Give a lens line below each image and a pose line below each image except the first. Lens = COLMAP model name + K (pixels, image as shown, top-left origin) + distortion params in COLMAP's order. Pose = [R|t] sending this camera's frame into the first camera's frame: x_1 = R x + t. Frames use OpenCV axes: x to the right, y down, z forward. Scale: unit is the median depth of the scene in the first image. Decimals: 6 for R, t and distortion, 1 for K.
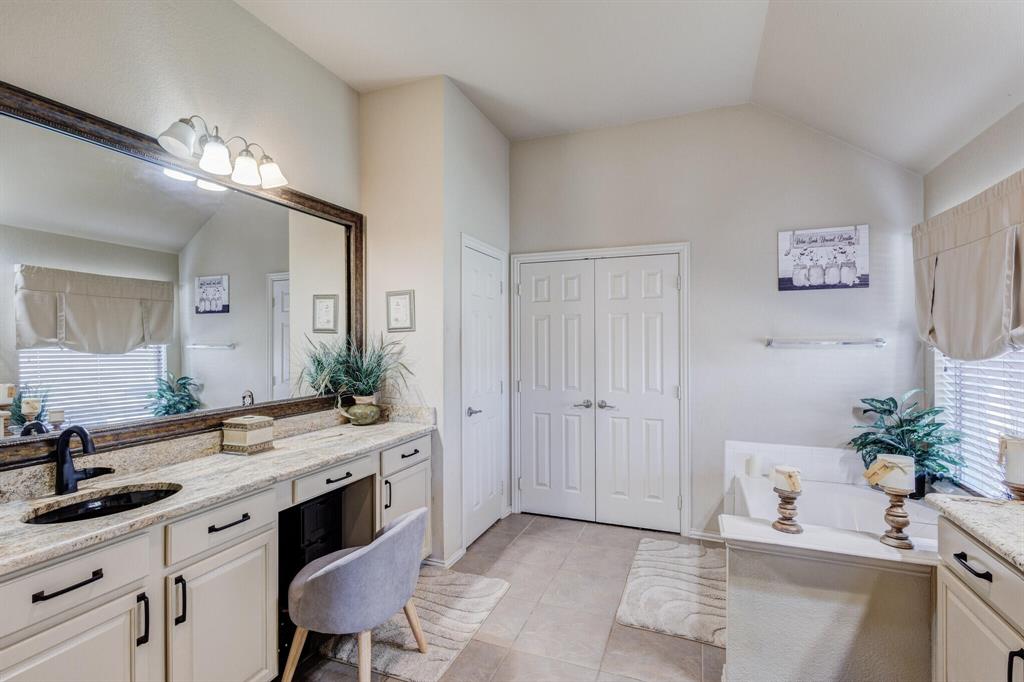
lens RADIAL K [[470.4, 0, 521.1], [0, 470.4, 341.1], [0, 0, 1]] dist [0.008465, -0.002338]
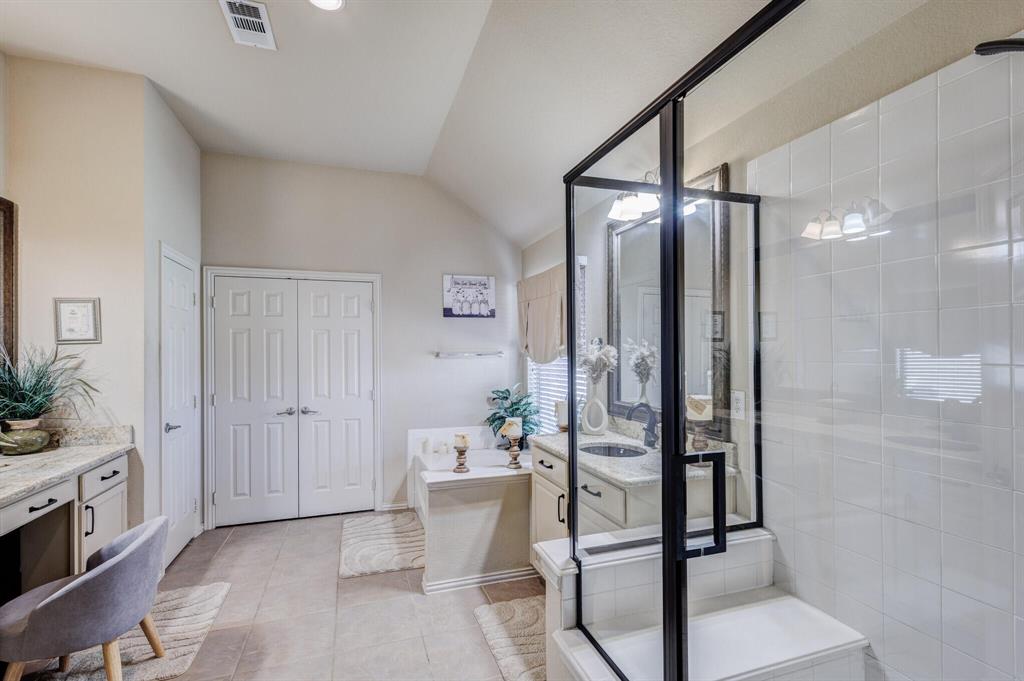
lens RADIAL K [[470.4, 0, 510.2], [0, 470.4, 349.0], [0, 0, 1]] dist [0.008465, -0.002338]
pose [[0.769343, 0.002893, 0.638830, -0.201810], [0.004384, 0.999942, -0.009808, 0.002021], [-0.638821, 0.010346, 0.769286, -0.204151]]
